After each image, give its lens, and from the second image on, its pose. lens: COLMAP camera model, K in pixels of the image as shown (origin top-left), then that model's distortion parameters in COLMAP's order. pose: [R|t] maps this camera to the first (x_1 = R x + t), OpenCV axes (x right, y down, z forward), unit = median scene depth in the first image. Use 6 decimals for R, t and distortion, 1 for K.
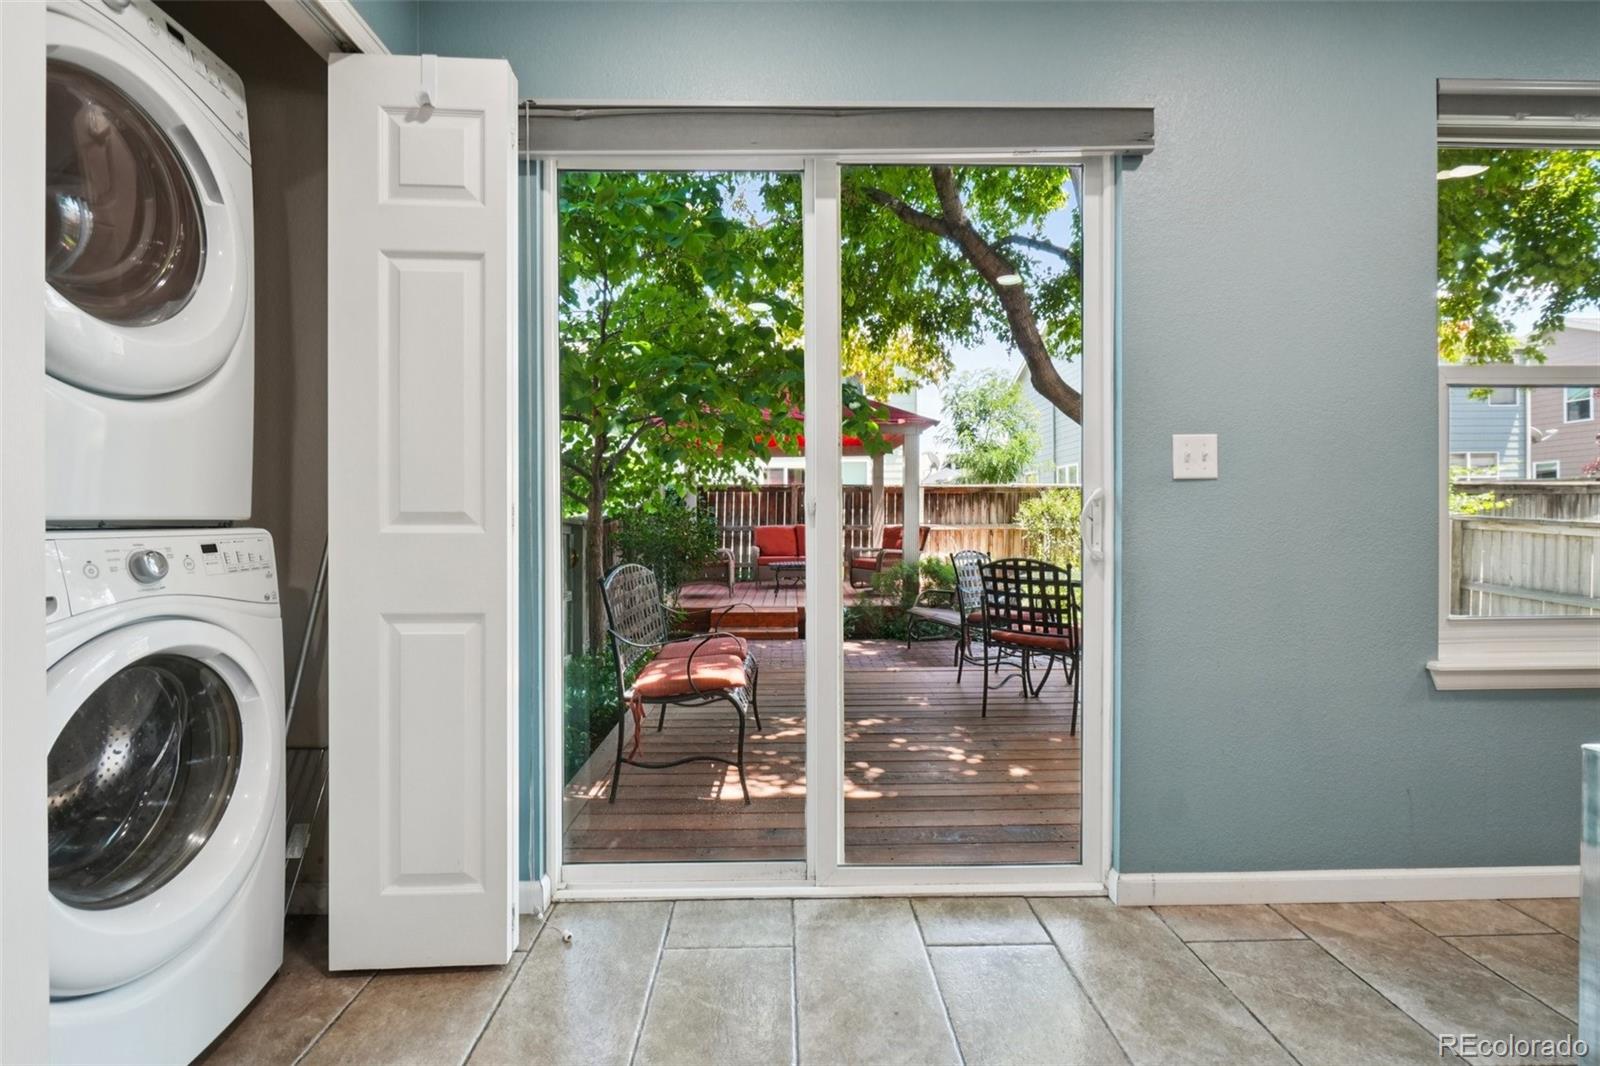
lens RADIAL K [[710.4, 0, 799.5], [0, 710.4, 523.9], [0, 0, 1]] dist [0.000069, 0.000023]
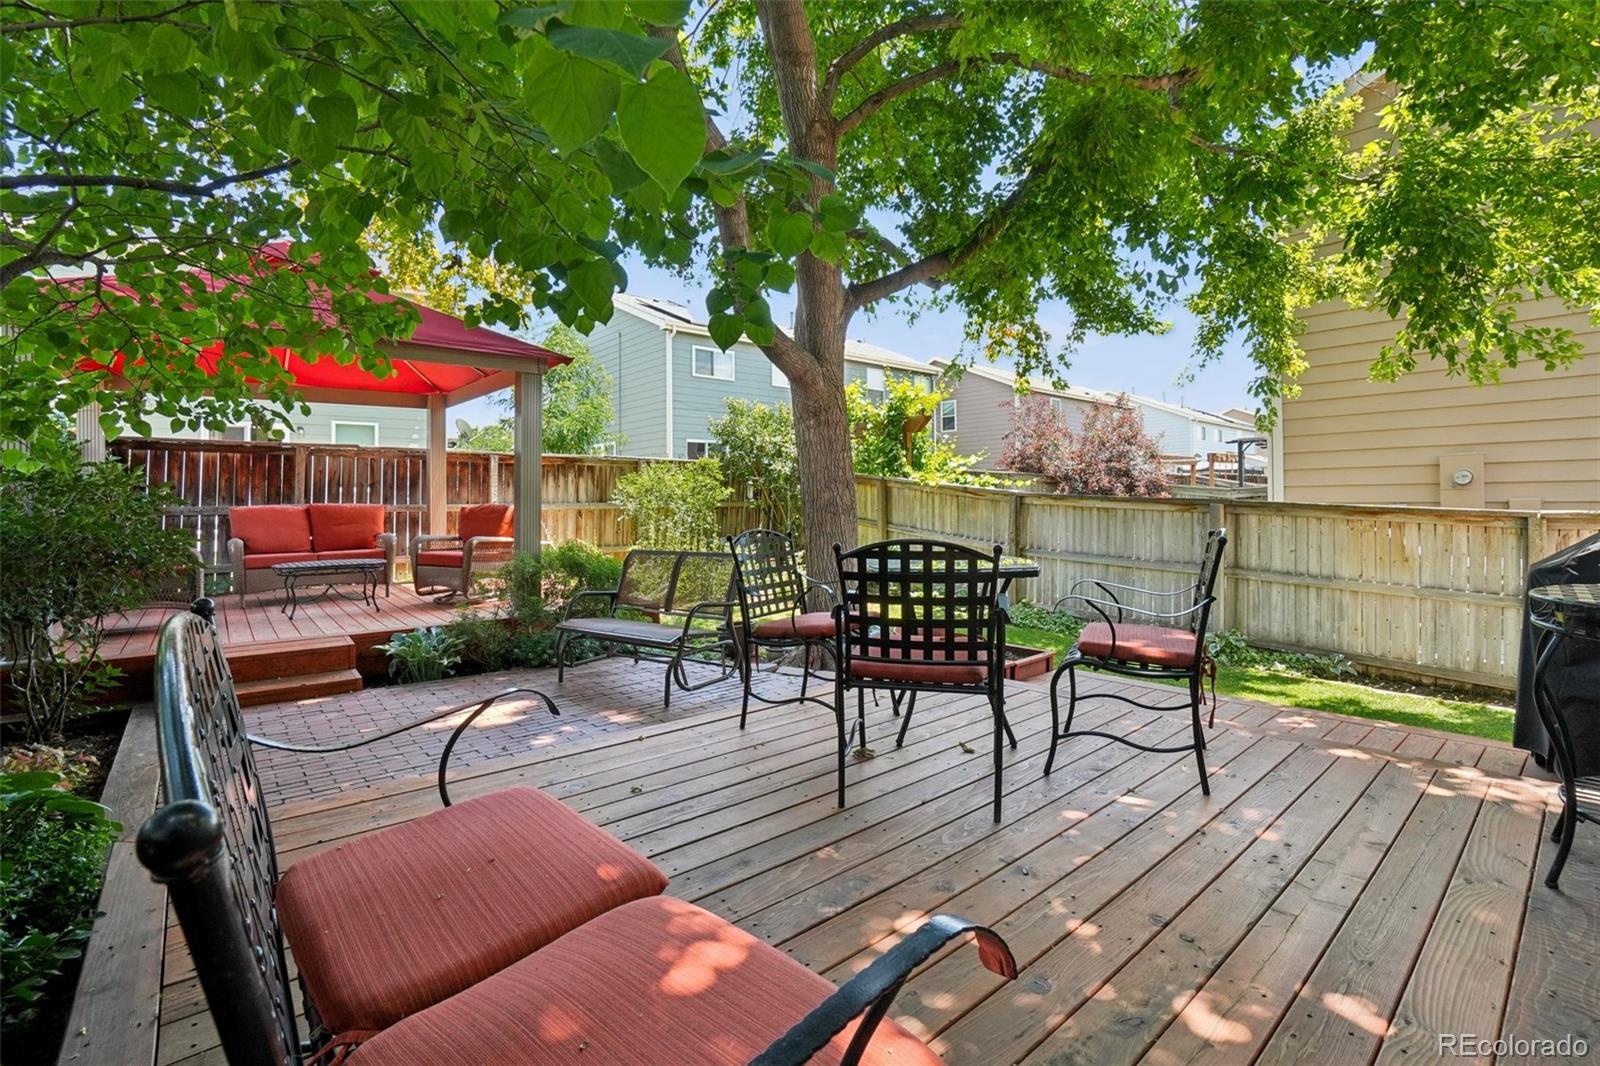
lens RADIAL K [[716.4, 0, 767.6], [0, 716.4, 498.3], [0, 0, 1]] dist [-0.046997, 0.000487]
pose [[0.789624, 0.002791, 0.613585, -0.069871], [0.006954, 0.999885, -0.013496, 0.008218], [-0.613552, 0.014923, 0.789513, 0.240628]]
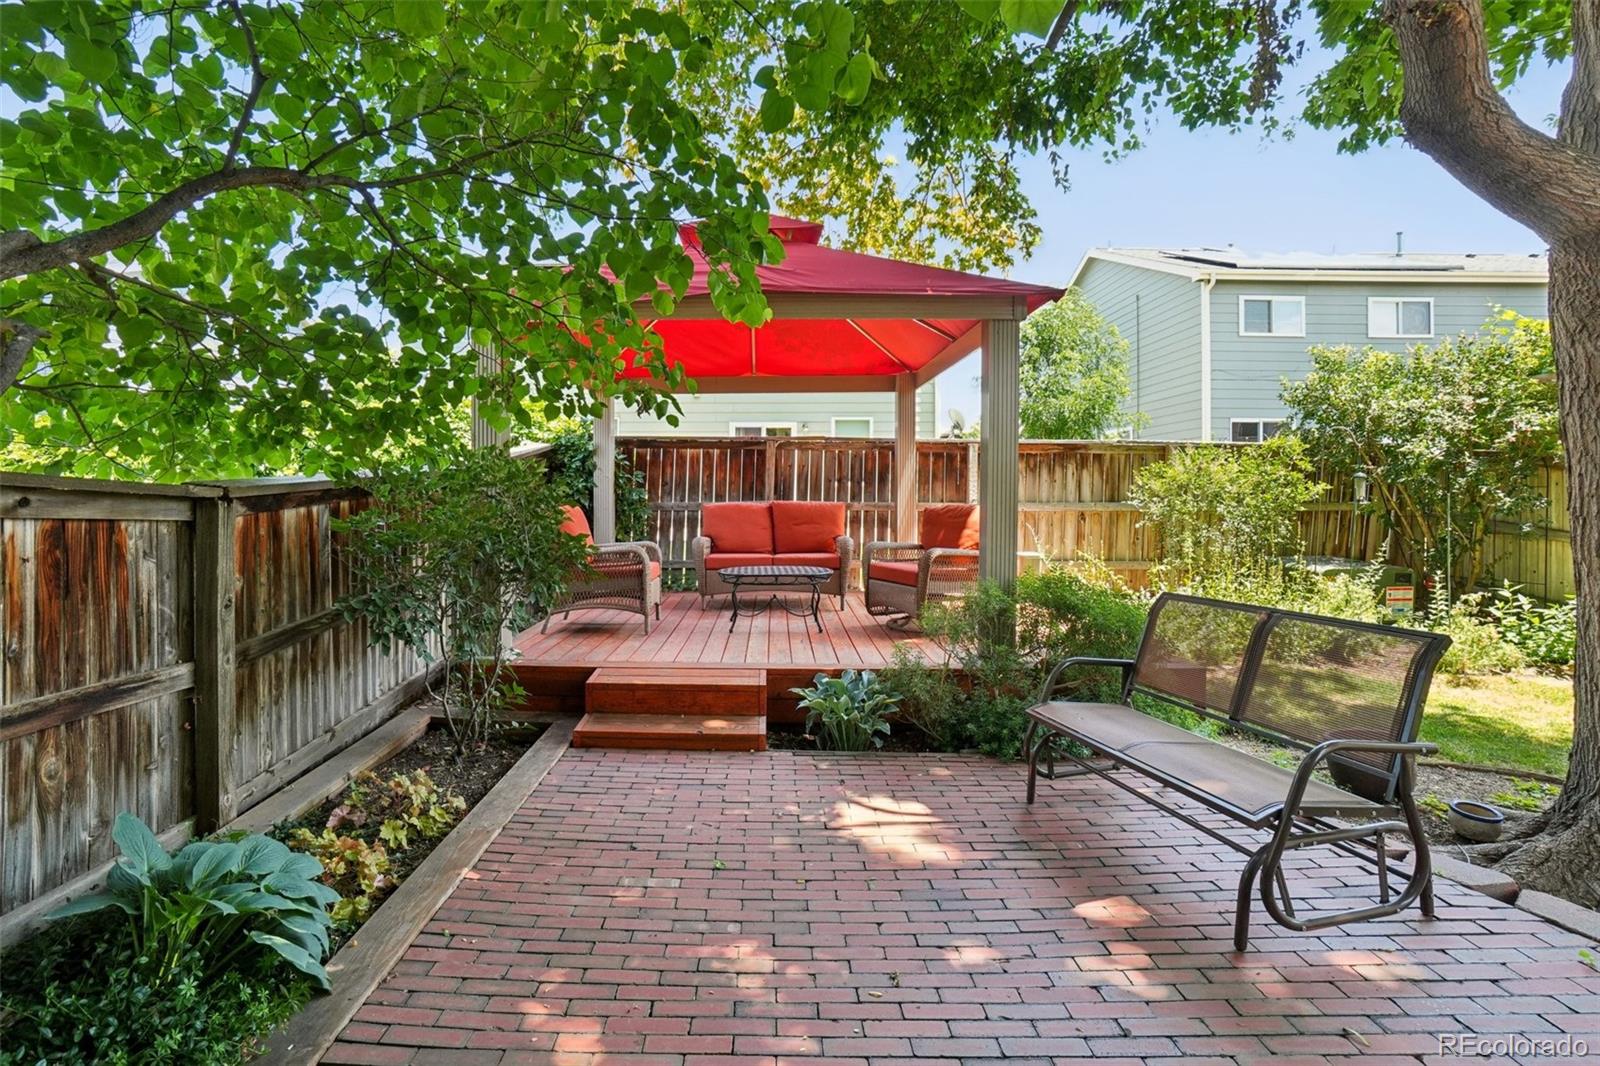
lens RADIAL K [[716.4, 0, 767.6], [0, 716.4, 498.3], [0, 0, 1]] dist [-0.046997, 0.000487]
pose [[0.999683, 0.008814, -0.023567, 0.006551], [-0.008906, 0.999953, -0.003780, 0.001421], [0.023532, 0.003988, 0.999715, 0.401662]]
